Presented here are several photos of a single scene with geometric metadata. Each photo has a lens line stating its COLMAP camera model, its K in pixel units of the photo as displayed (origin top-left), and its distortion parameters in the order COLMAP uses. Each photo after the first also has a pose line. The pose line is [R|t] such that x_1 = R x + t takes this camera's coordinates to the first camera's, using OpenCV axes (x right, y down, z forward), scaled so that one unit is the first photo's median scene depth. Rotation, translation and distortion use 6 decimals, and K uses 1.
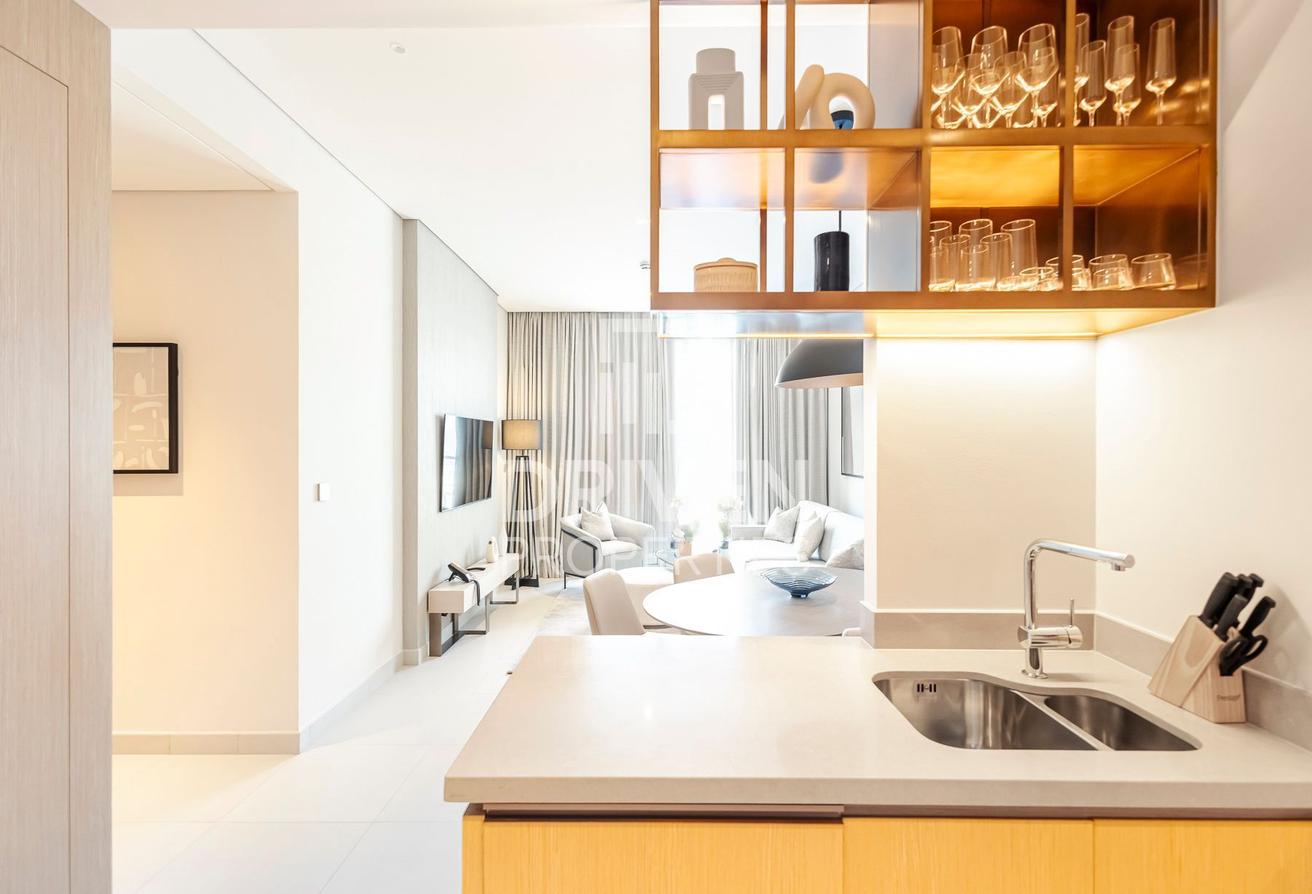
lens RADIAL K [[611.2, 0, 653.1], [0, 611.2, 447.0], [0, 0, 1]] dist [0.009694, 0.000471]
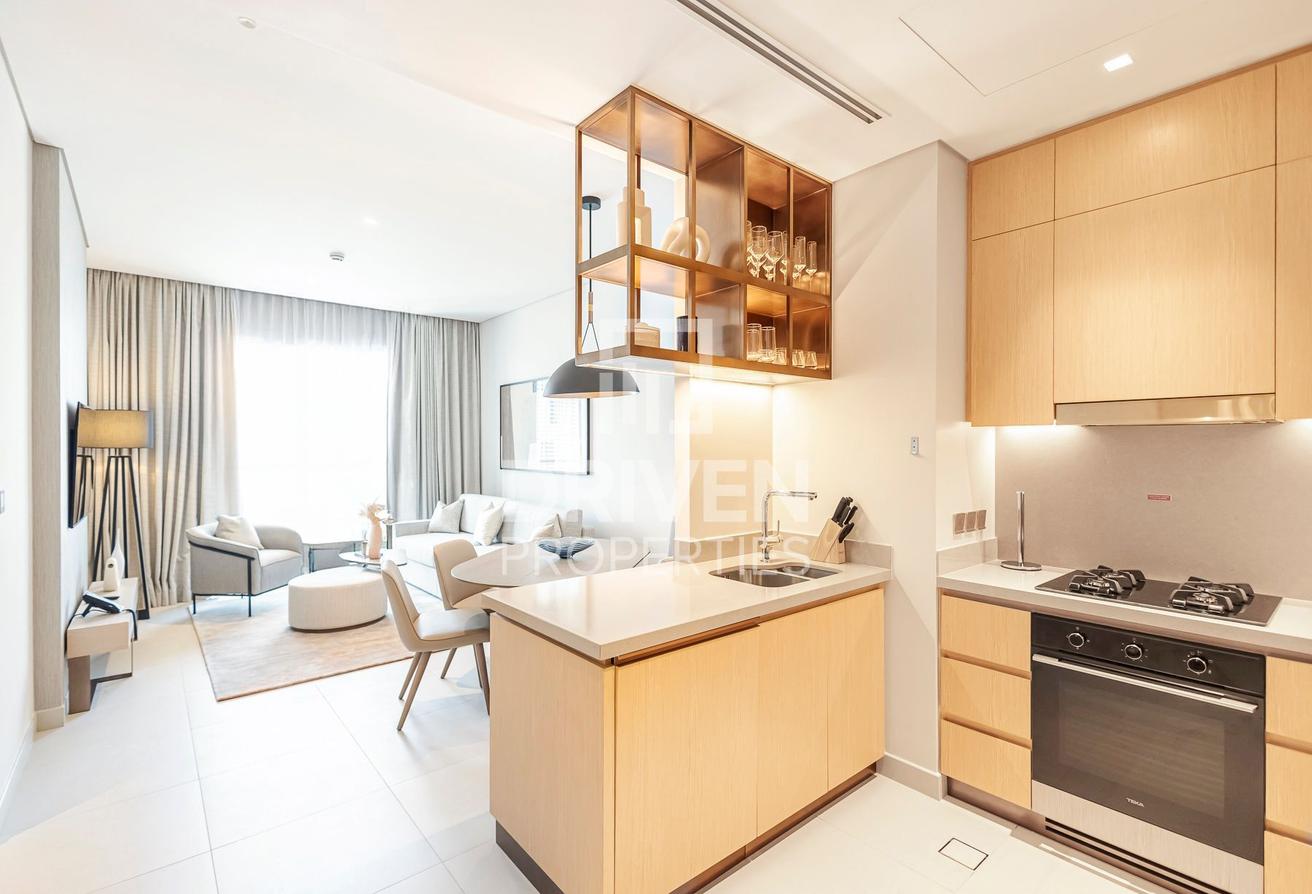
lens RADIAL K [[611.2, 0, 658.0], [0, 611.2, 447.1], [0, 0, 1]] dist [0.009694, 0.000471]
pose [[0.754575, -0.001394, 0.656213, -0.873545], [0.001245, 0.999999, 0.000693, 0.012105], [-0.656213, 0.000294, 0.754576, -0.214745]]
